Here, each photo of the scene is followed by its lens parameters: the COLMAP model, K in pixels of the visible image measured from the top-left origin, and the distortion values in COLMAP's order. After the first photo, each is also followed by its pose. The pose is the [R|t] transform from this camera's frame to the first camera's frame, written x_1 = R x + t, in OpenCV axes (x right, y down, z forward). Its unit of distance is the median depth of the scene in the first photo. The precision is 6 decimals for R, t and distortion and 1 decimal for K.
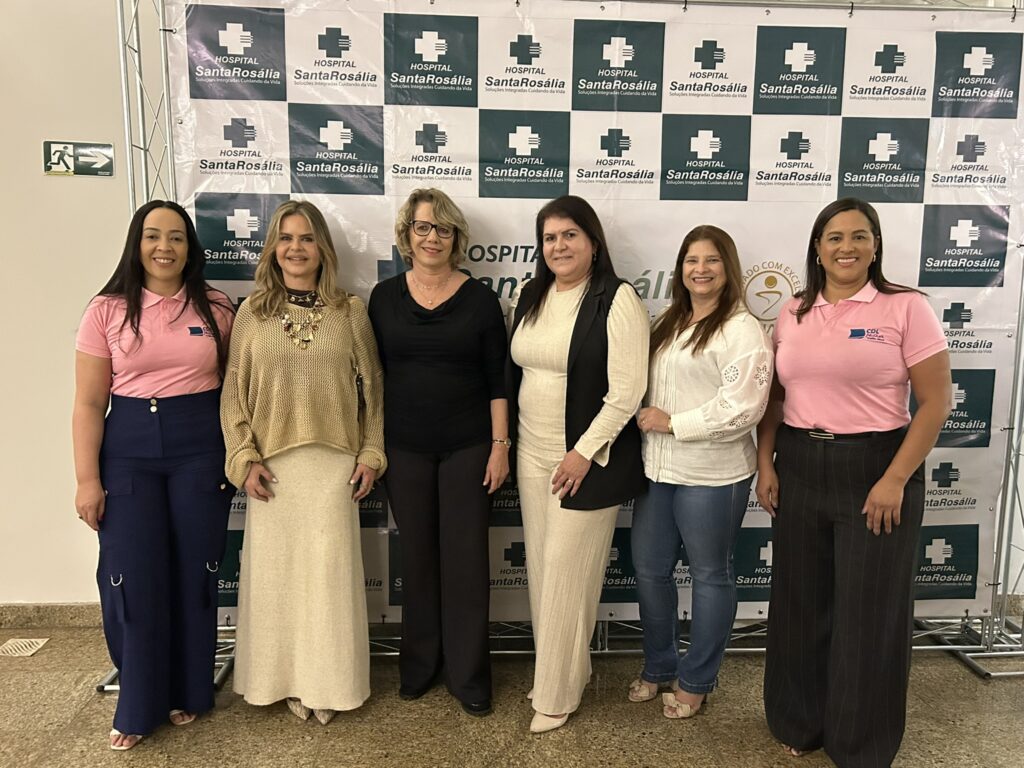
lens RADIAL K [[805.2, 0, 545.5], [0, 805.2, 445.3], [0, 0, 1]] dist [0.000929, -0.038428]
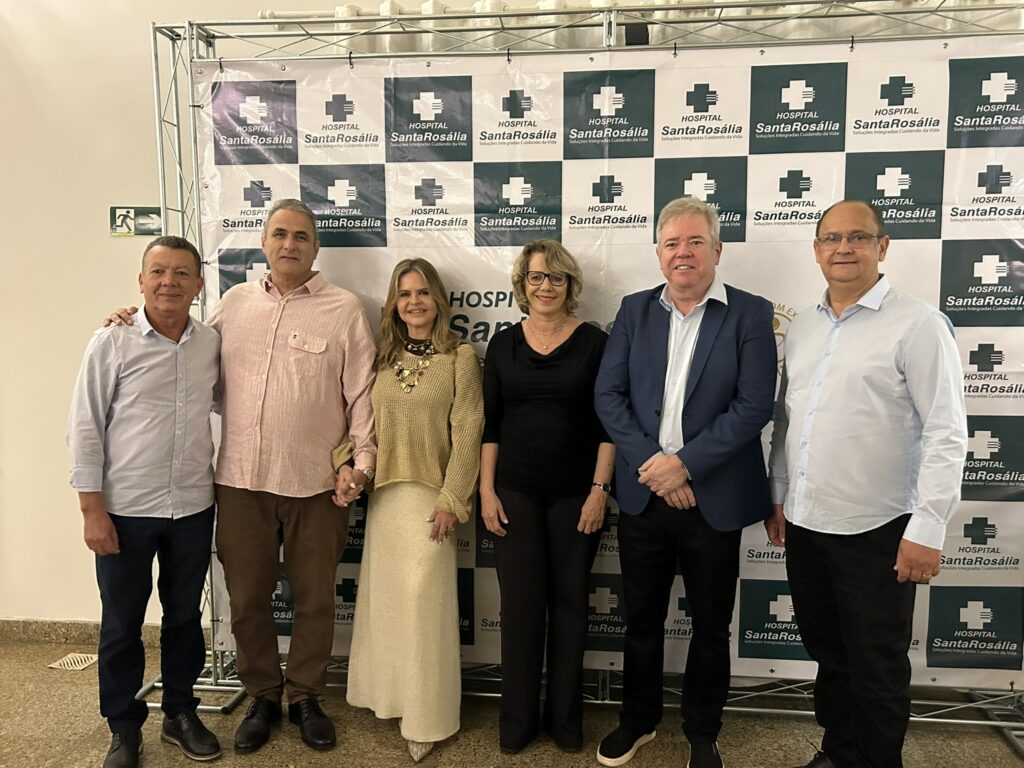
lens RADIAL K [[805.2, 0, 545.5], [0, 805.2, 445.3], [0, 0, 1]] dist [0.000929, -0.038428]
pose [[0.985160, 0.013858, -0.171077, 0.187724], [-0.023383, 0.998279, -0.053788, 0.000234], [0.170037, 0.056990, 0.983788, 0.013655]]
